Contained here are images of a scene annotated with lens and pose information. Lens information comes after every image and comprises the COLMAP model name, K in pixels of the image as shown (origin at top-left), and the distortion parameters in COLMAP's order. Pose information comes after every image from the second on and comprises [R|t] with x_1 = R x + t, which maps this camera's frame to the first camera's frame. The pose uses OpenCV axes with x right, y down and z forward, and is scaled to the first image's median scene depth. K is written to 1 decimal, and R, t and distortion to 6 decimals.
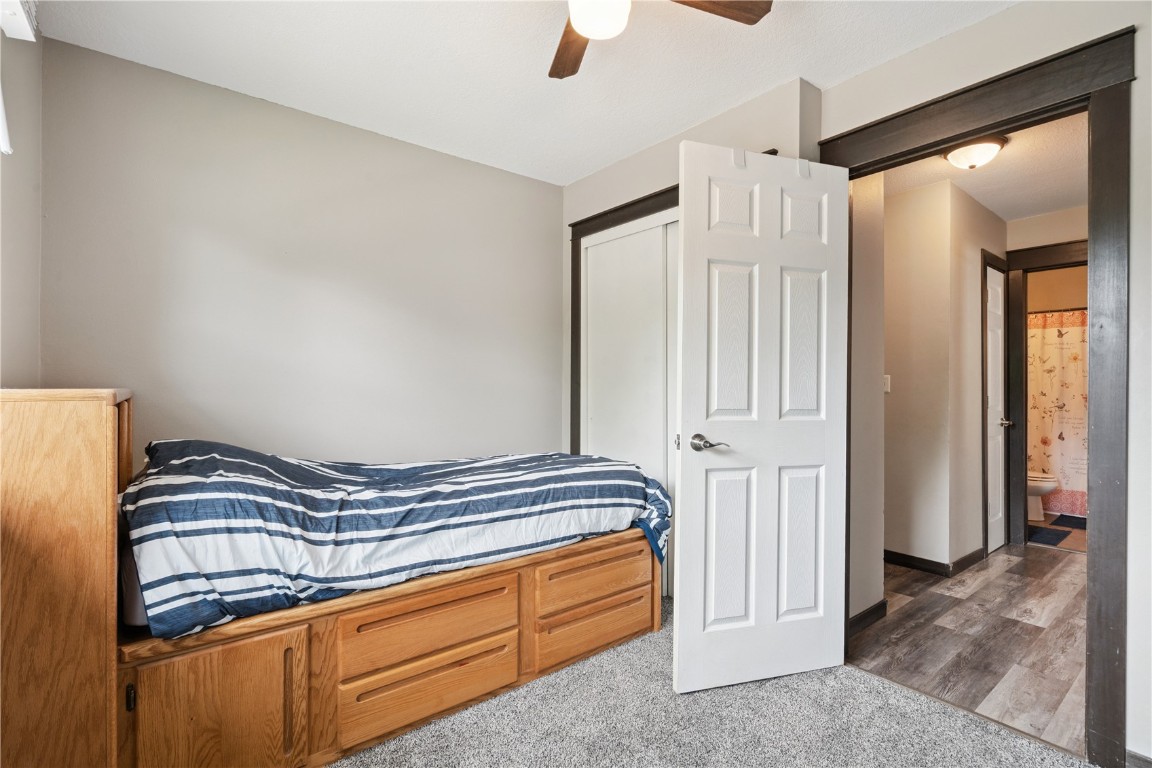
lens RADIAL K [[520.0, 0, 577.1], [0, 520.0, 380.3], [0, 0, 1]] dist [-0.005823, 0.002805]
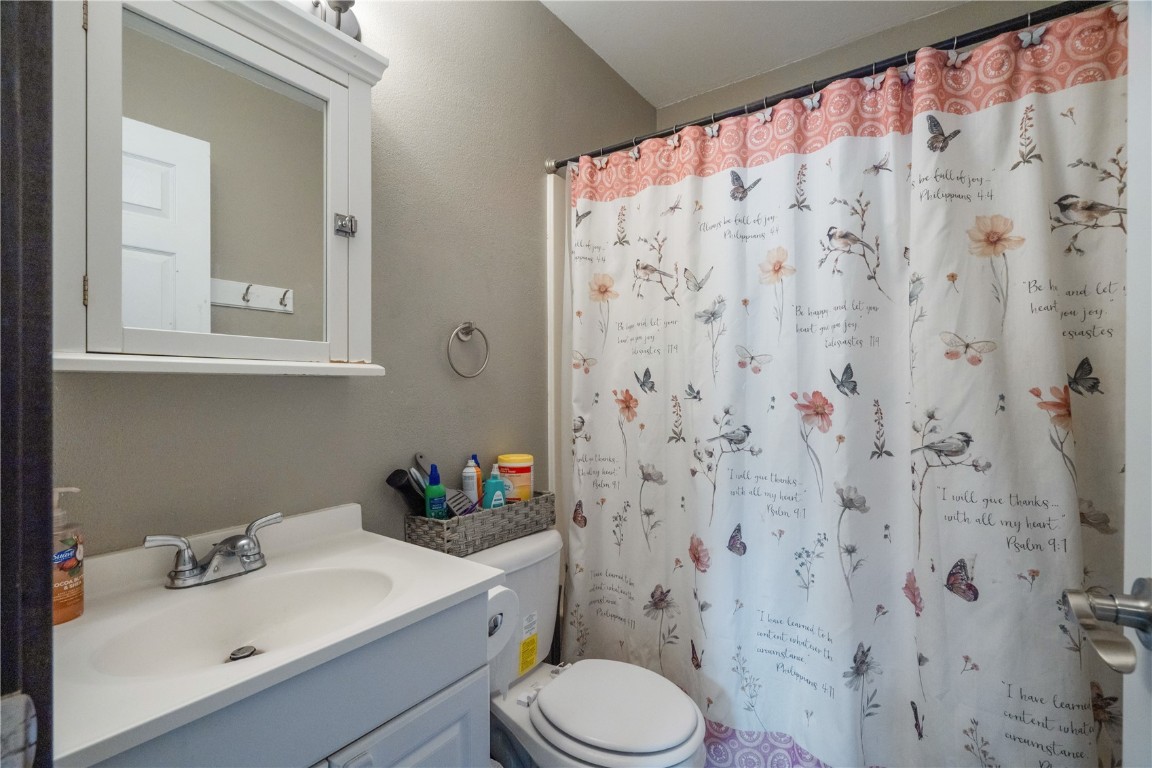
lens RADIAL K [[520.0, 0, 573.5], [0, 520.0, 385.2], [0, 0, 1]] dist [-0.005823, 0.002805]
pose [[0.960281, -0.006690, 0.278955, 0.766369], [0.003060, 0.999905, 0.013445, 0.017953], [-0.279018, -0.012057, 0.960210, 0.749596]]
